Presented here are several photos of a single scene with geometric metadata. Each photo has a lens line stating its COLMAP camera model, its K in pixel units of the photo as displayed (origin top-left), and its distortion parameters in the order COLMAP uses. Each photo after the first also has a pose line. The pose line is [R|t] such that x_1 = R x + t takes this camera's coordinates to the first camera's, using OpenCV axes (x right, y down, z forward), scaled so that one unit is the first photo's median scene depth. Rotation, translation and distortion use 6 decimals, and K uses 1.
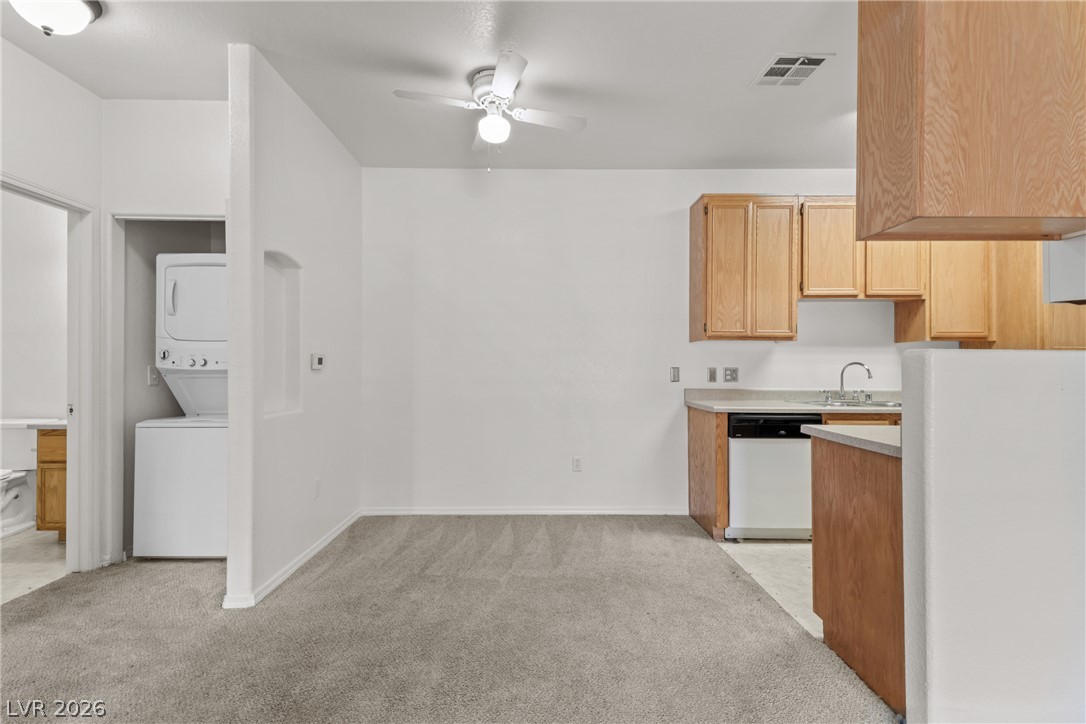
lens RADIAL K [[497.8, 0, 542.3], [0, 497.8, 364.7], [0, 0, 1]] dist [0.023710, -0.008532]
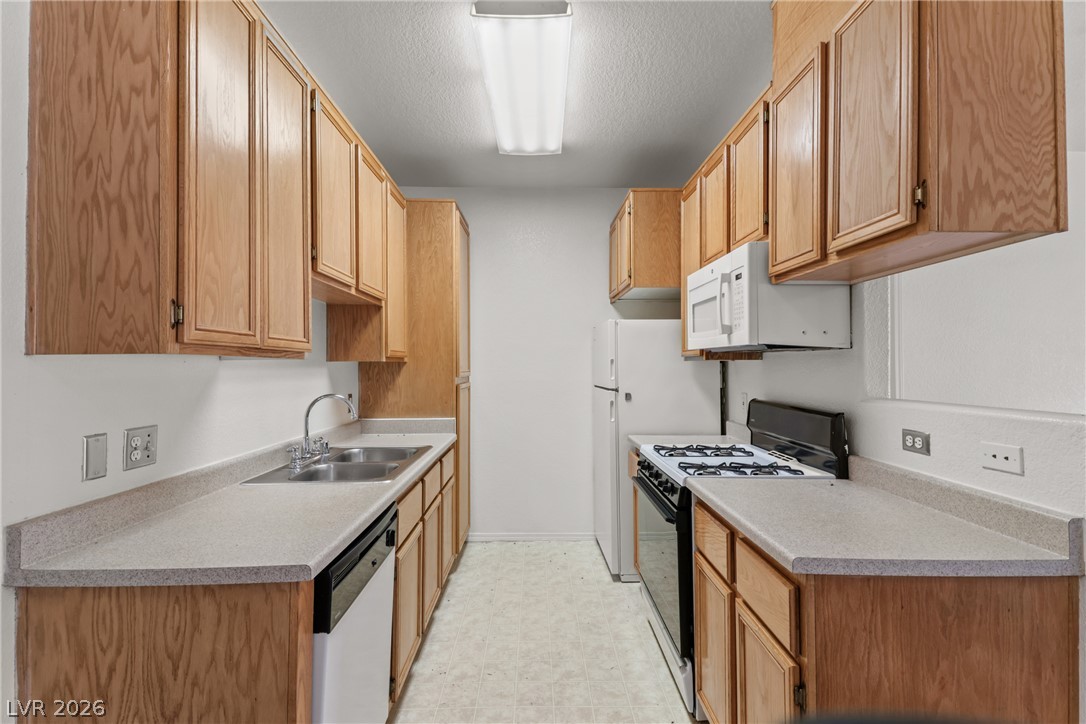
lens RADIAL K [[497.8, 0, 541.3], [0, 497.8, 358.5], [0, 0, 1]] dist [0.023710, -0.008532]
pose [[-0.004584, 0.013197, 0.999902, 0.012258], [-0.004523, 0.999902, -0.013217, -0.045150], [-0.999979, -0.004583, -0.004524, 0.802837]]
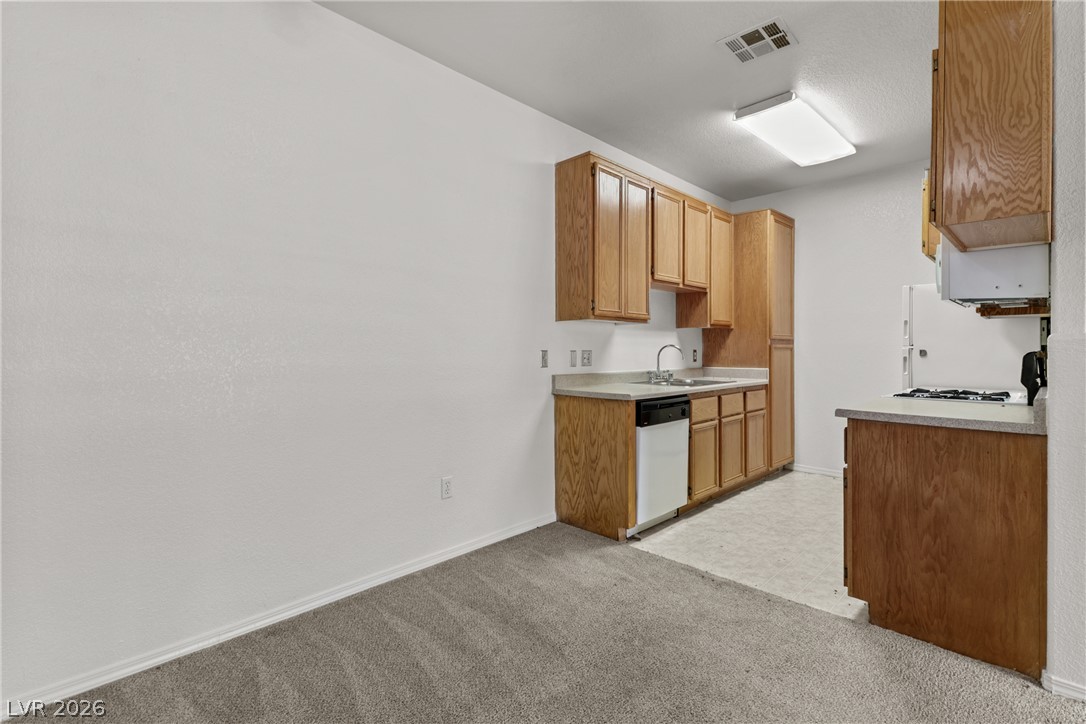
lens RADIAL K [[497.8, 0, 543.2], [0, 497.8, 352.8], [0, 0, 1]] dist [0.023710, -0.008532]
pose [[0.711133, -0.008539, 0.703006, -0.367571], [-0.000106, 0.999925, 0.012253, -0.000617], [-0.703058, -0.008788, 0.711079, 0.452839]]
